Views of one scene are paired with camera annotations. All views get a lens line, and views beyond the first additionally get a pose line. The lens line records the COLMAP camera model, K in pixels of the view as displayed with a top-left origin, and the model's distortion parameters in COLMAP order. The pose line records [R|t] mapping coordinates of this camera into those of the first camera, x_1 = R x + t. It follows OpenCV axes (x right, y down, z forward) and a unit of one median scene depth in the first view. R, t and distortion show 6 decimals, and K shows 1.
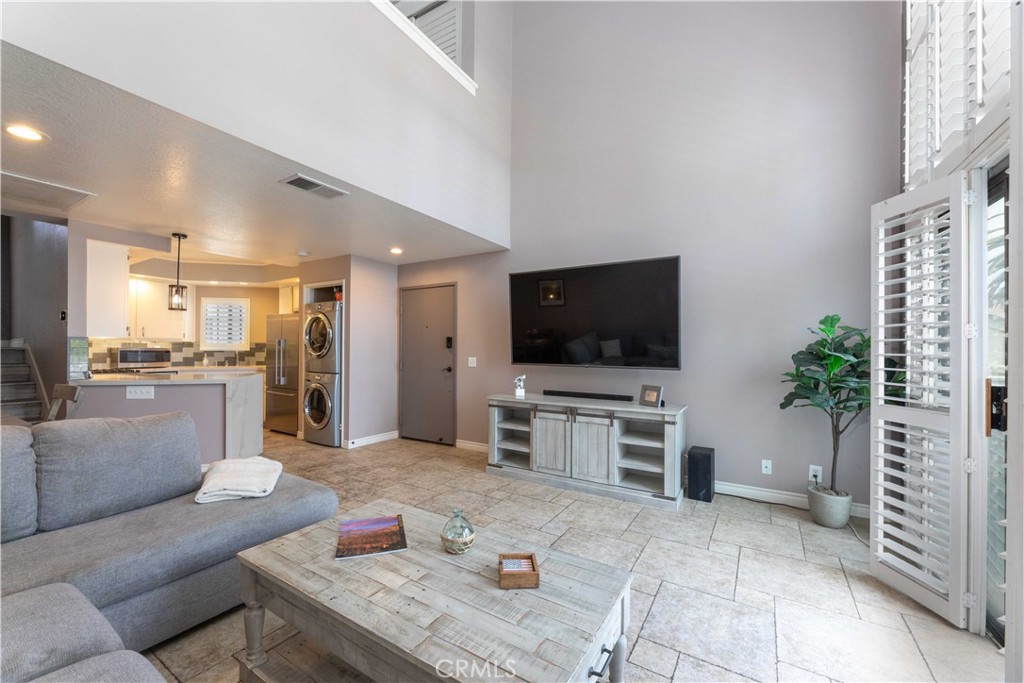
lens RADIAL K [[409.0, 0, 503.2], [0, 409.0, 346.6], [0, 0, 1]] dist [0.000451, -0.000526]
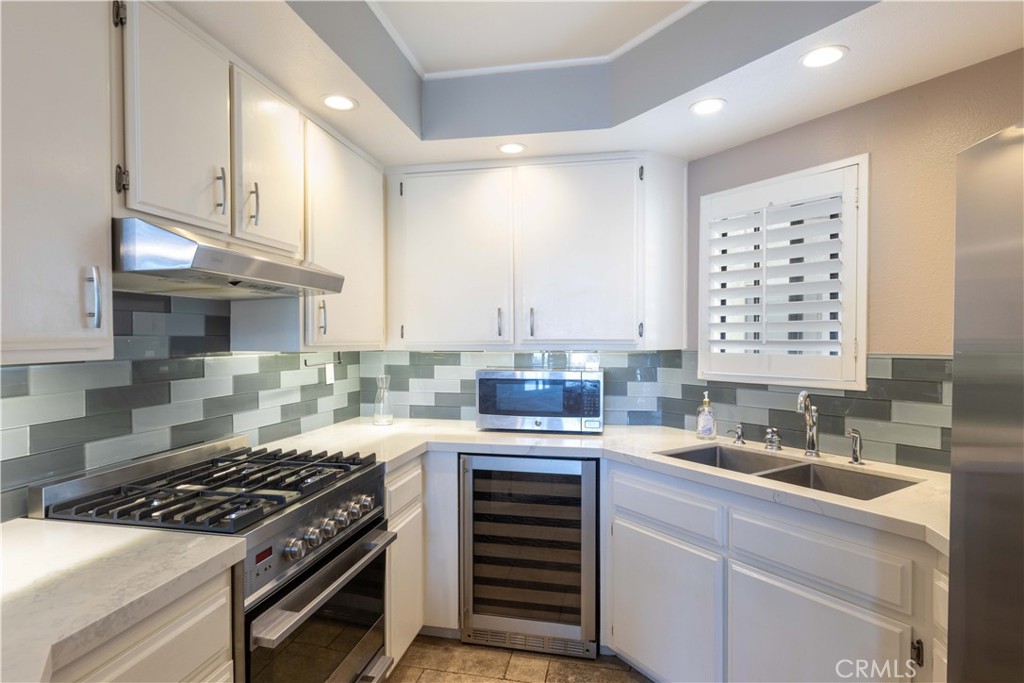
lens RADIAL K [[539.6, 0, 512.0], [0, 539.6, 341.5], [0, 0, 1]] dist [0.001844, 0.000367]
pose [[0.359862, -0.002307, -0.933003, -0.604910], [0.008043, 0.999967, 0.000629, -0.026285], [0.932971, -0.007731, 0.359868, 1.040075]]
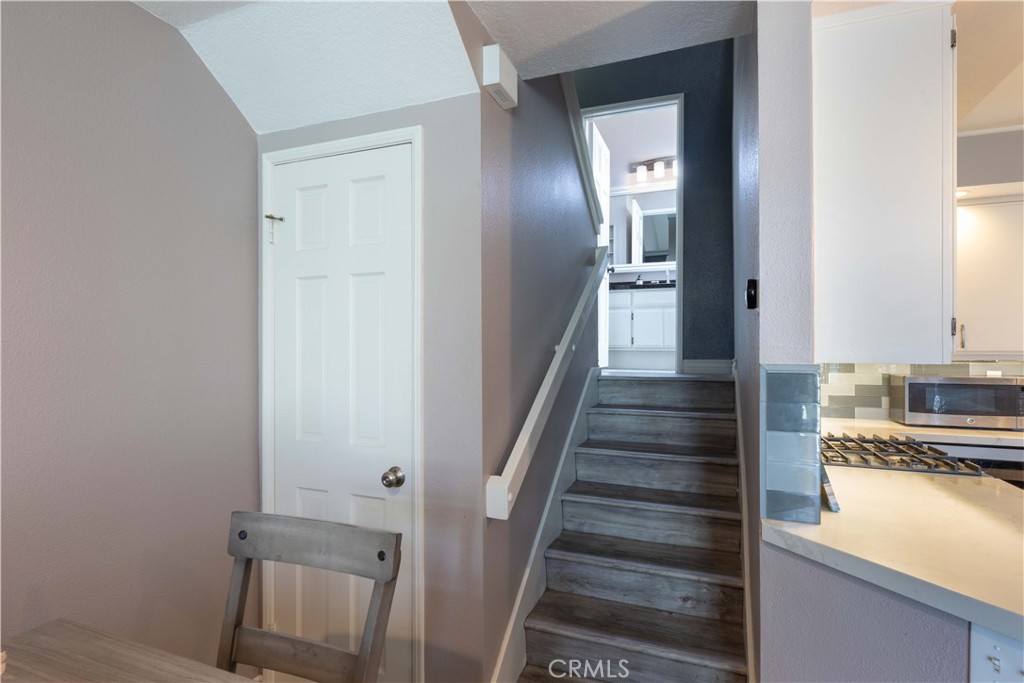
lens RADIAL K [[527.9, 0, 507.9], [0, 527.9, 350.7], [0, 0, 1]] dist [0.001038, -0.000396]
pose [[0.183499, -0.010726, -0.982961, -0.579568], [0.004118, 0.999940, -0.010143, -0.024134], [0.983011, -0.002186, 0.183532, 0.599404]]
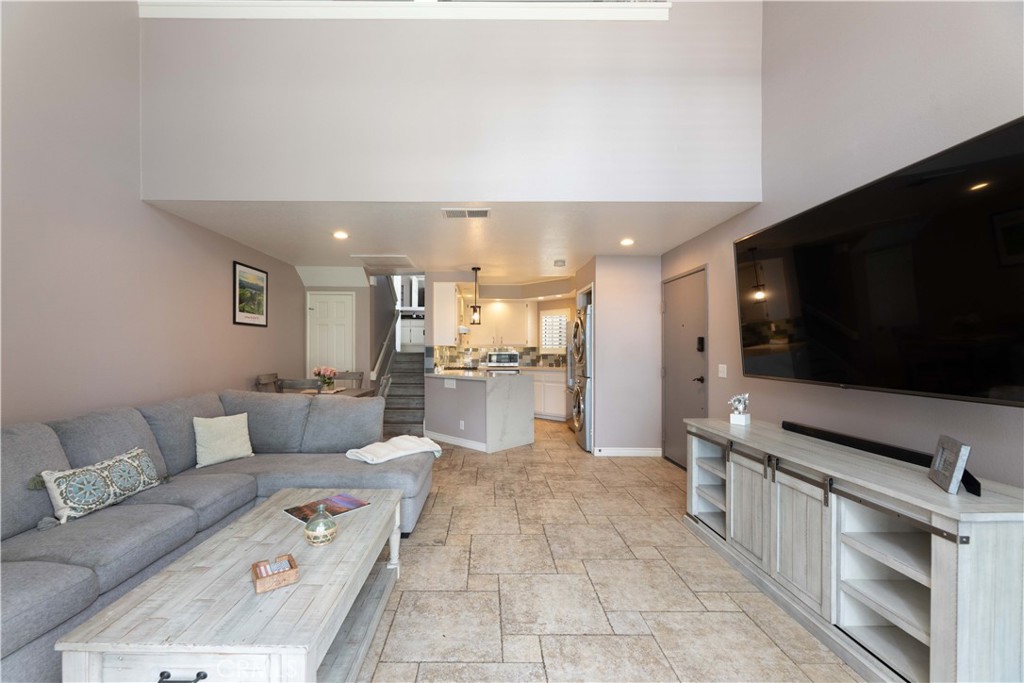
lens RADIAL K [[421.7, 0, 483.6], [0, 421.7, 347.0], [0, 0, 1]] dist [-0.001587, -0.000356]
pose [[0.527827, -0.012316, -0.849262, 0.353920], [0.008105, 0.999922, -0.009464, -0.001268], [0.849313, -0.001888, 0.527886, 0.259566]]
